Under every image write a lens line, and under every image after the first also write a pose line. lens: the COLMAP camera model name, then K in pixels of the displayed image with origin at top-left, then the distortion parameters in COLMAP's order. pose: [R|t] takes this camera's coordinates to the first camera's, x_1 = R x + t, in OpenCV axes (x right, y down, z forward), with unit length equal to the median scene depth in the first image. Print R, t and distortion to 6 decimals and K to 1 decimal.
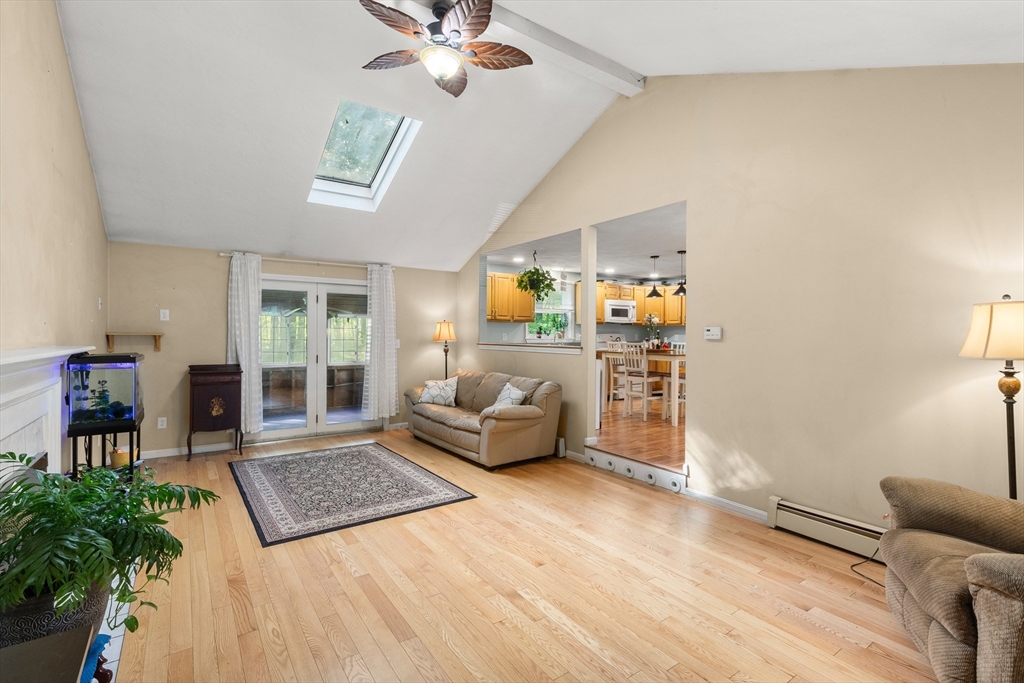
lens RADIAL K [[465.8, 0, 515.8], [0, 465.8, 339.8], [0, 0, 1]] dist [0.006627, -0.002507]
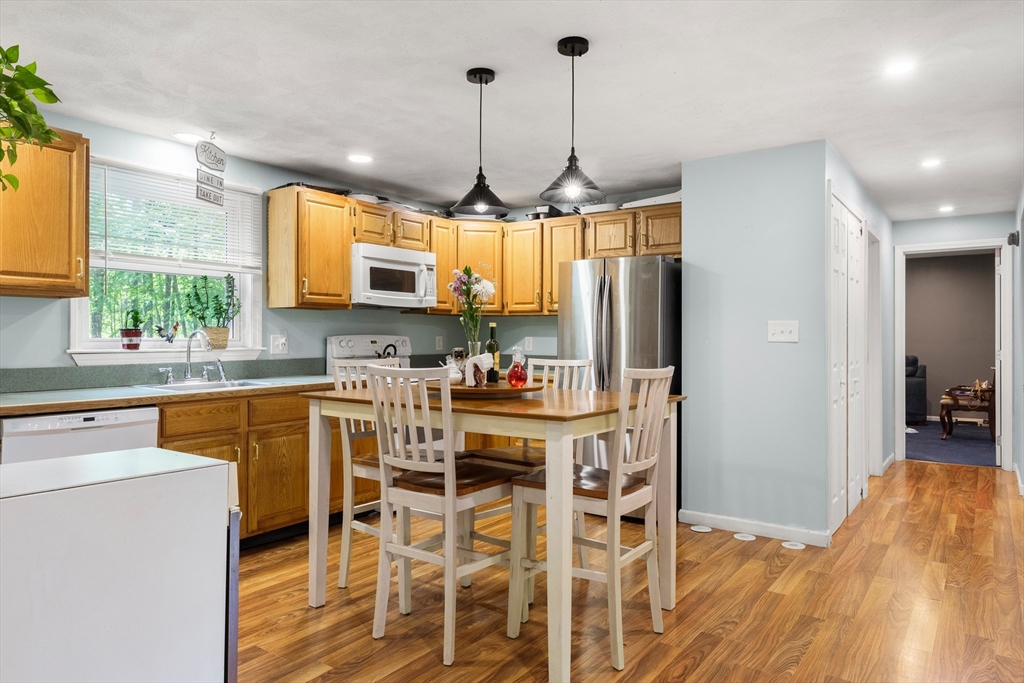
lens RADIAL K [[671.1, 0, 514.0], [0, 671.1, 338.4], [0, 0, 1]] dist [0.008314, 0.001124]
pose [[0.942789, -0.003532, 0.333372, 0.172671], [0.006707, 0.999942, -0.008371, -0.006567], [-0.333323, 0.010128, 0.942758, 0.582691]]
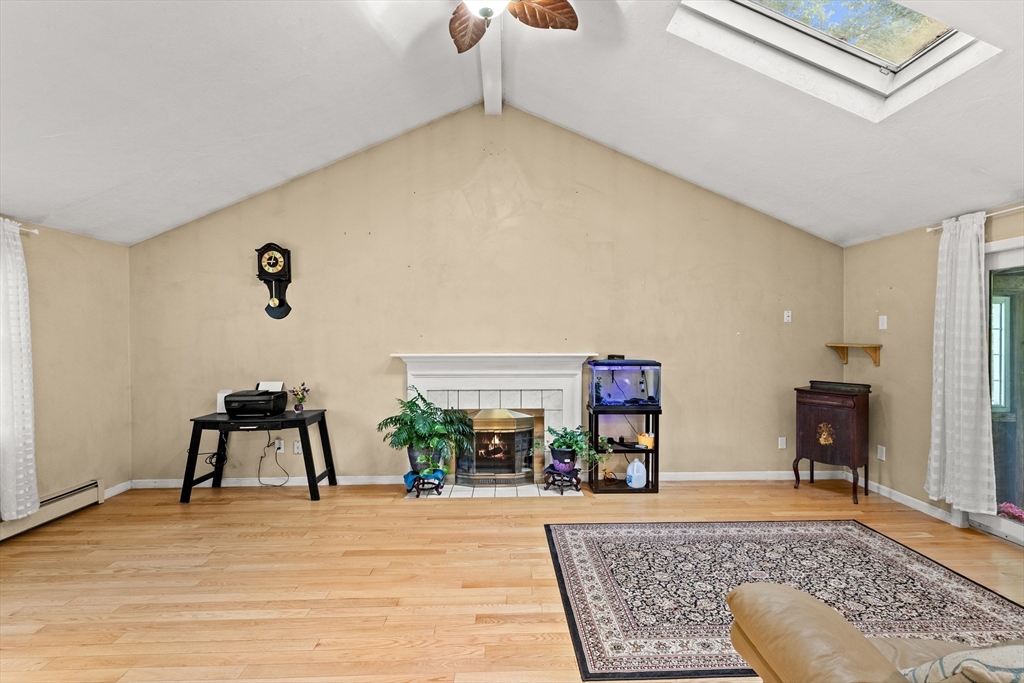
lens RADIAL K [[465.8, 0, 517.7], [0, 465.8, 339.2], [0, 0, 1]] dist [0.006627, -0.002507]
pose [[-0.546337, 0.005466, -0.837547, 0.221038], [-0.009055, 0.999882, 0.012433, -0.021245], [0.837516, 0.014377, -0.546223, 0.707302]]
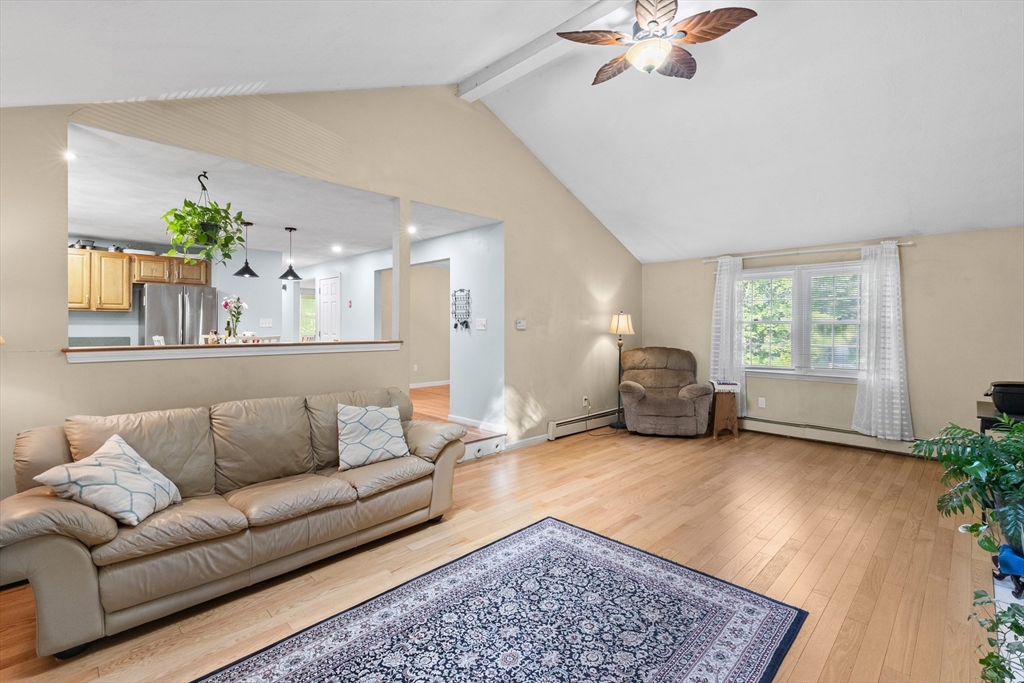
lens RADIAL K [[465.8, 0, 505.7], [0, 465.8, 331.3], [0, 0, 1]] dist [0.006627, -0.002507]
pose [[-0.162895, -0.016289, 0.986509, -0.530628], [0.009065, 0.999797, 0.018005, -0.011005], [-0.986602, 0.011876, -0.162714, 0.708788]]
